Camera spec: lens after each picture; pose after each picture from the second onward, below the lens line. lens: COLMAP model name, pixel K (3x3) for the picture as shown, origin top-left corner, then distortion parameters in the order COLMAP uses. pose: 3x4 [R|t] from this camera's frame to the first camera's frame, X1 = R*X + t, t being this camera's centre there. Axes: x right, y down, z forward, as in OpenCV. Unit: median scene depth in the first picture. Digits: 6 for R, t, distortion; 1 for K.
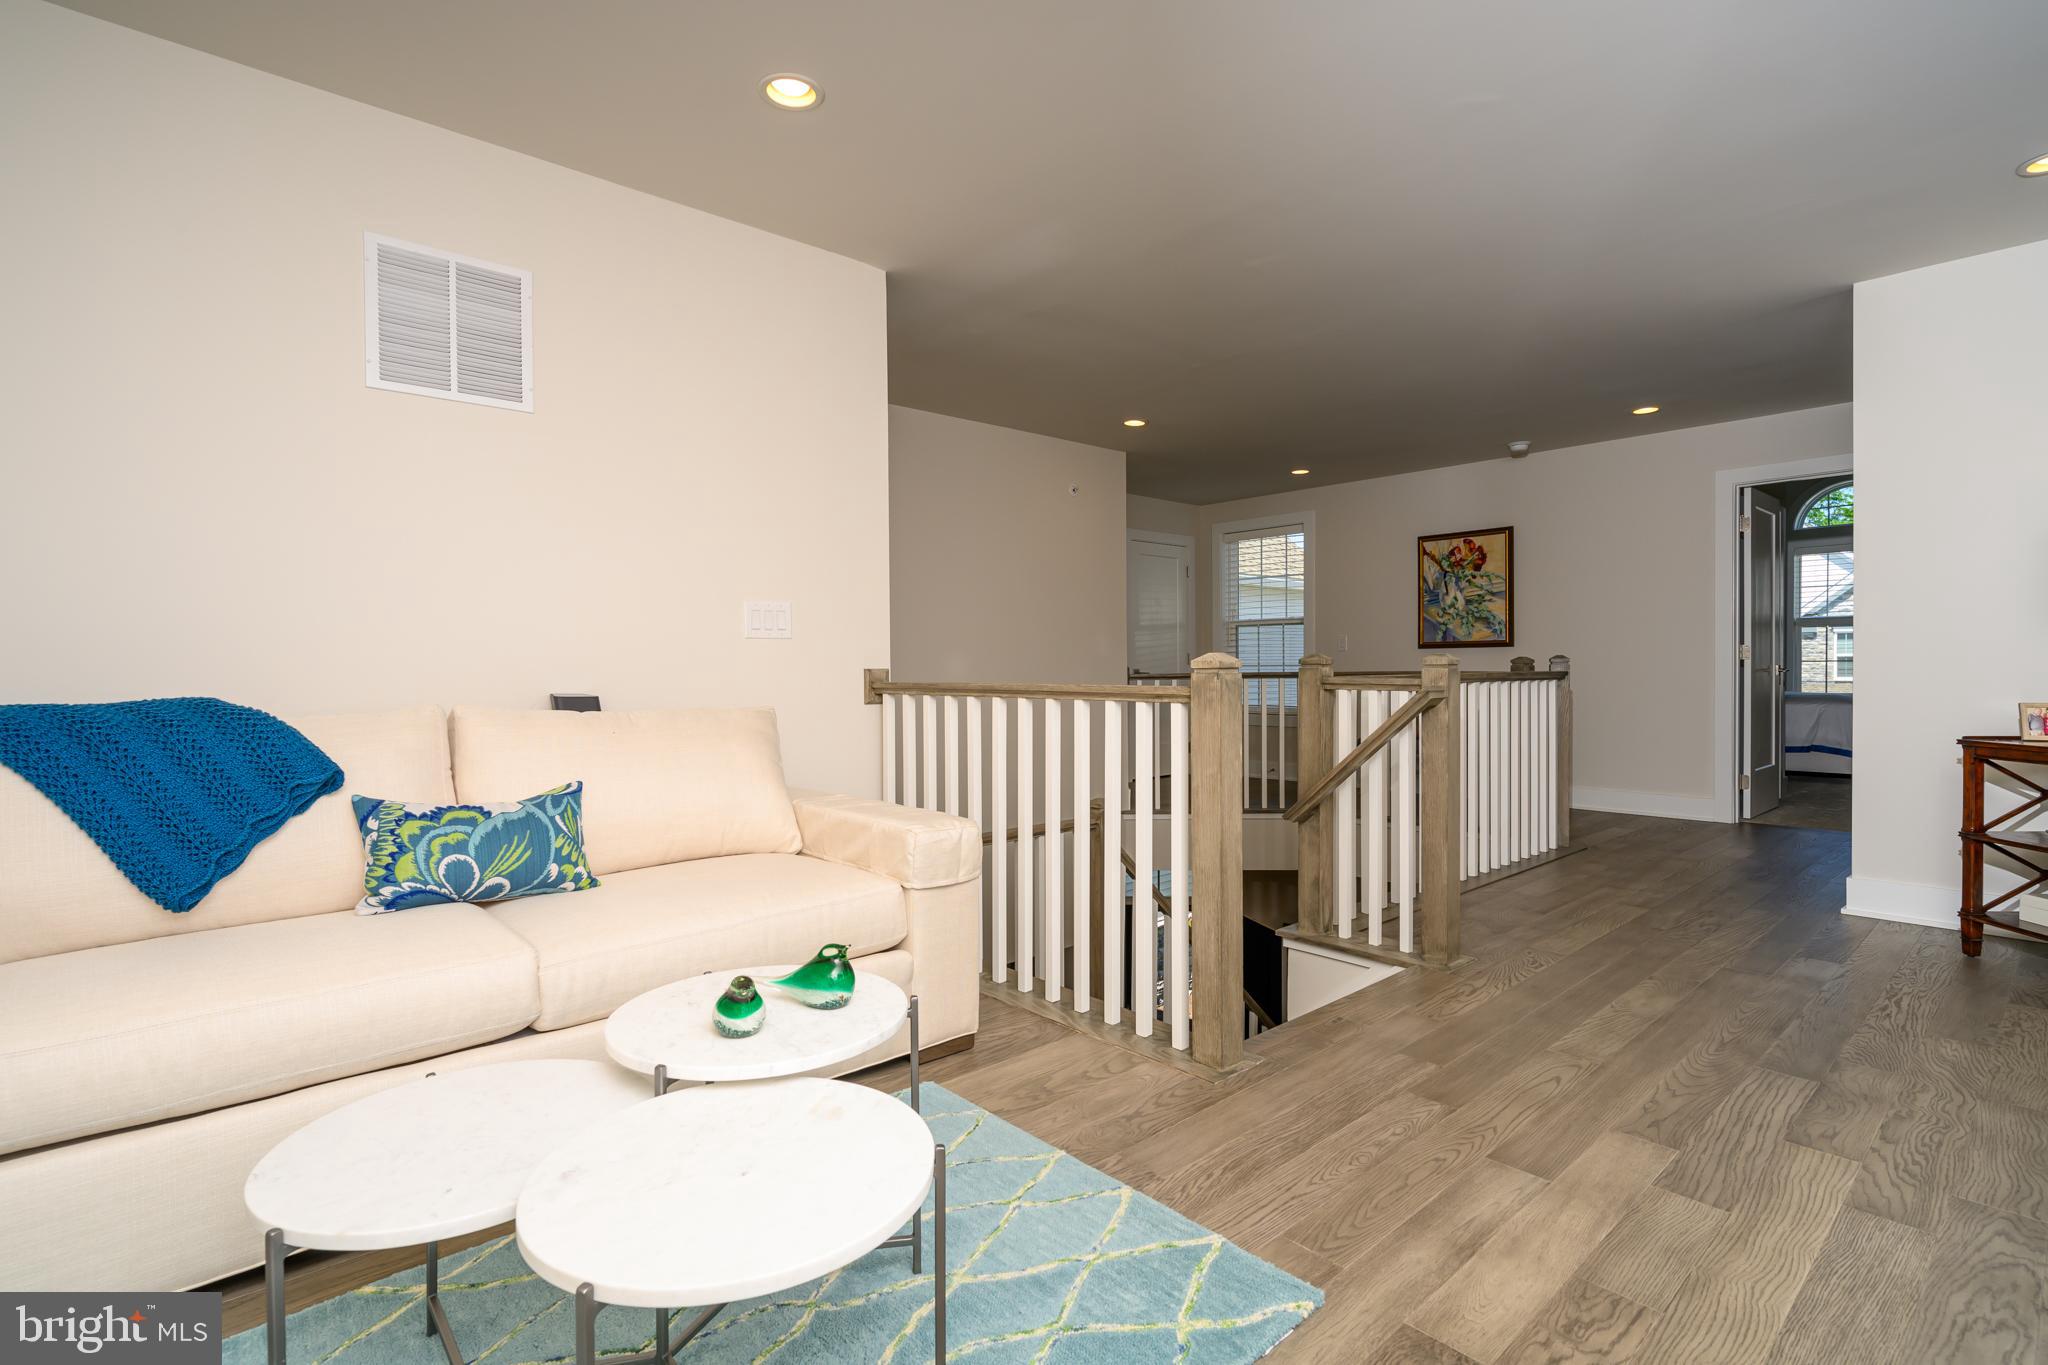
lens RADIAL K [[995.1, 0, 992.8], [0, 995.1, 676.5], [0, 0, 1]] dist [-0.002229, 0.003093]
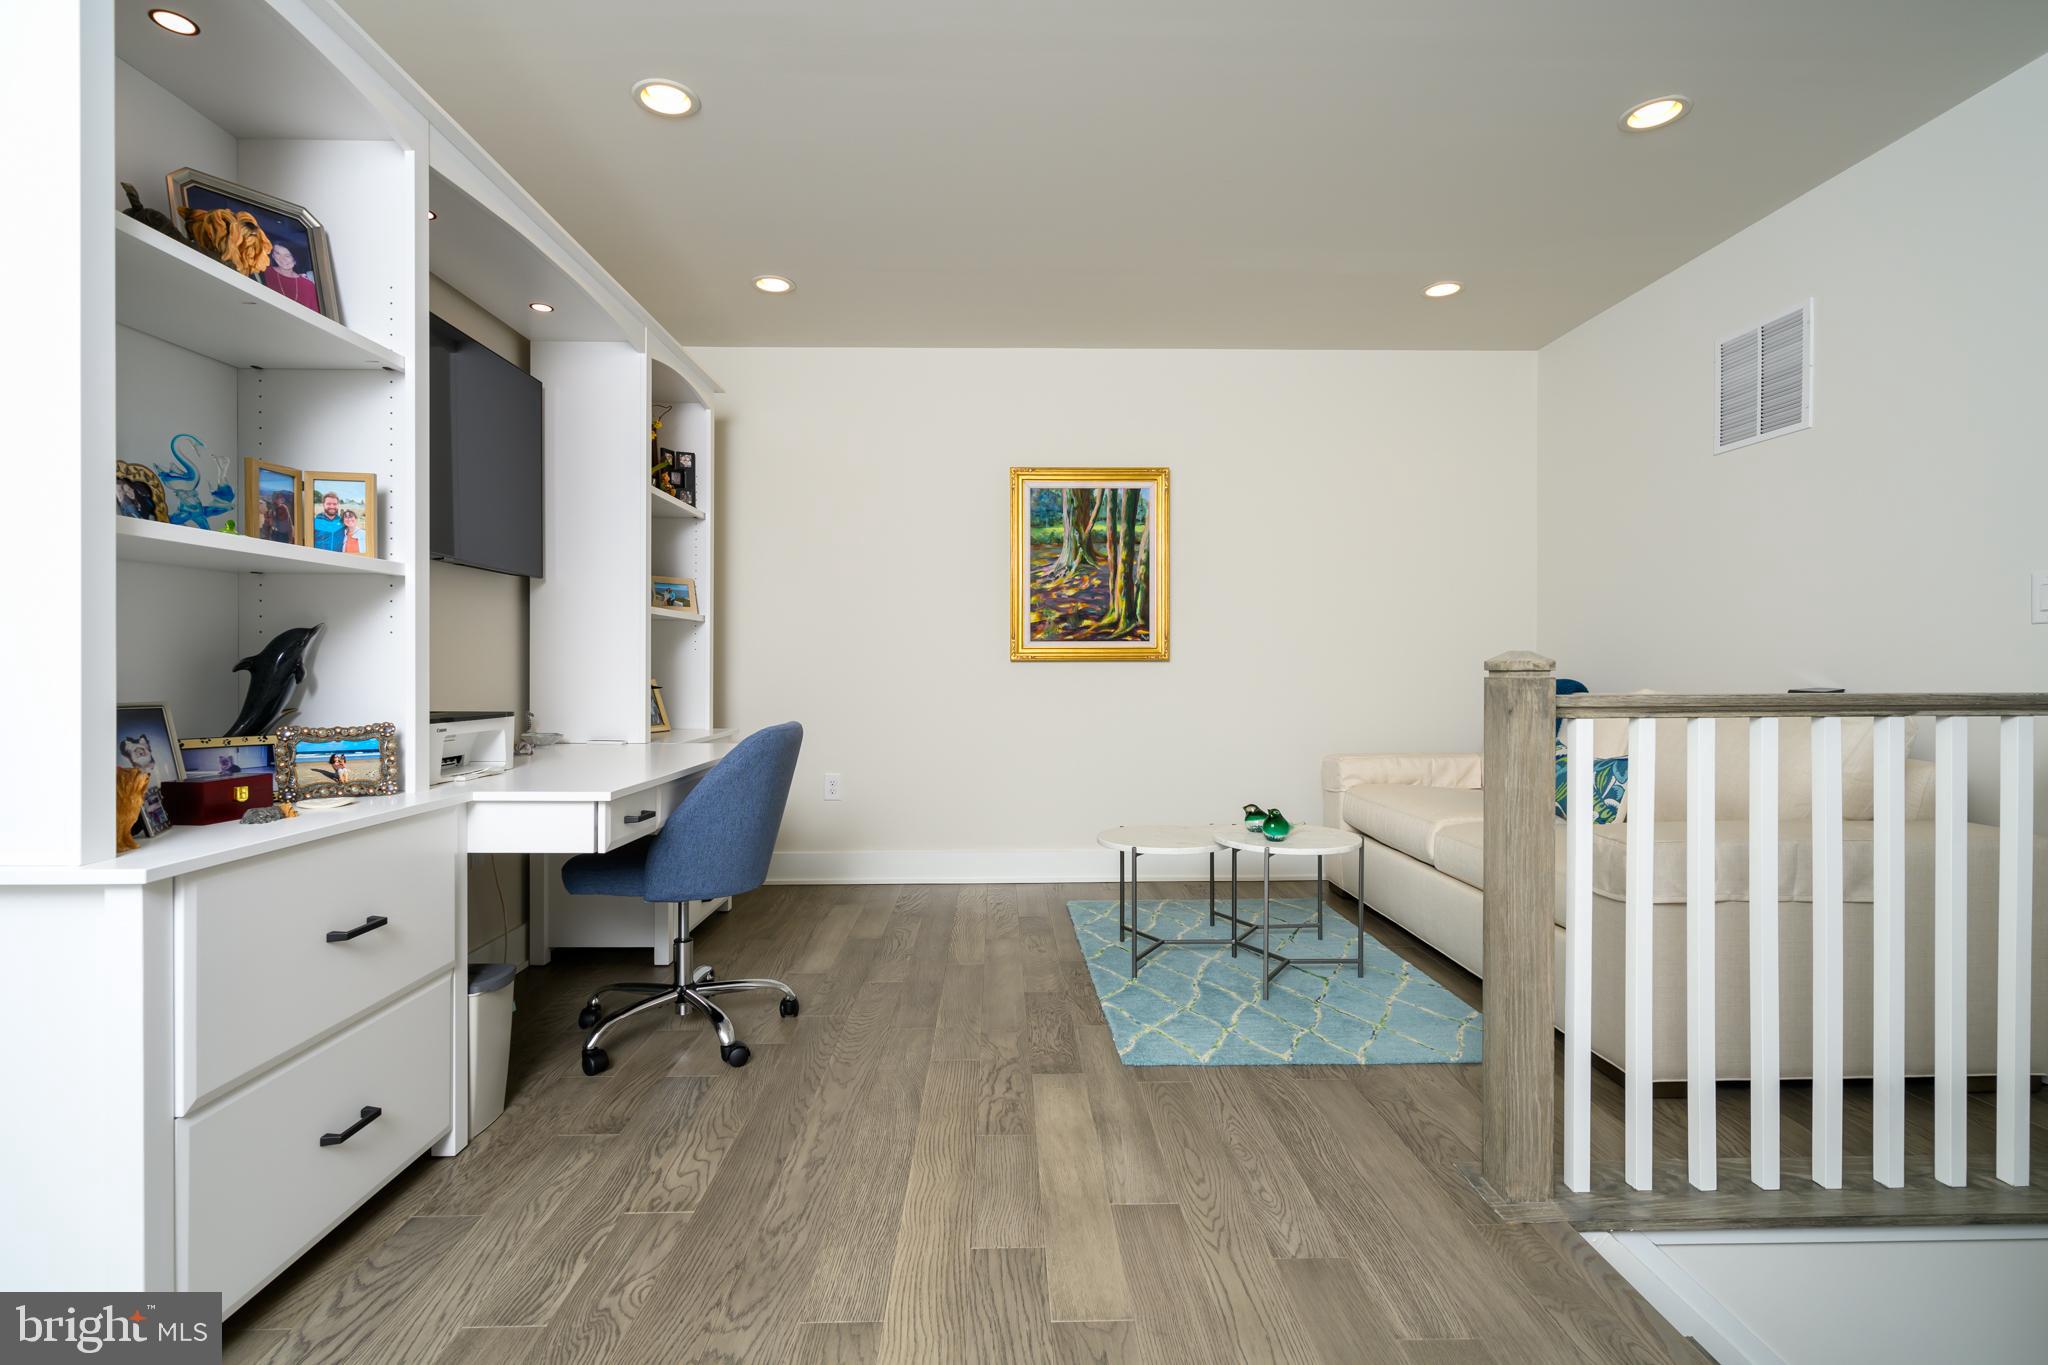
lens RADIAL K [[995.1, 0, 1022.1], [0, 995.1, 673.4], [0, 0, 1]] dist [-0.002229, 0.003093]
pose [[-0.646589, 0.010717, -0.762763, 1.615078], [-0.004070, 0.999839, 0.017498, -0.025837], [0.762828, 0.014418, -0.646441, 1.858865]]
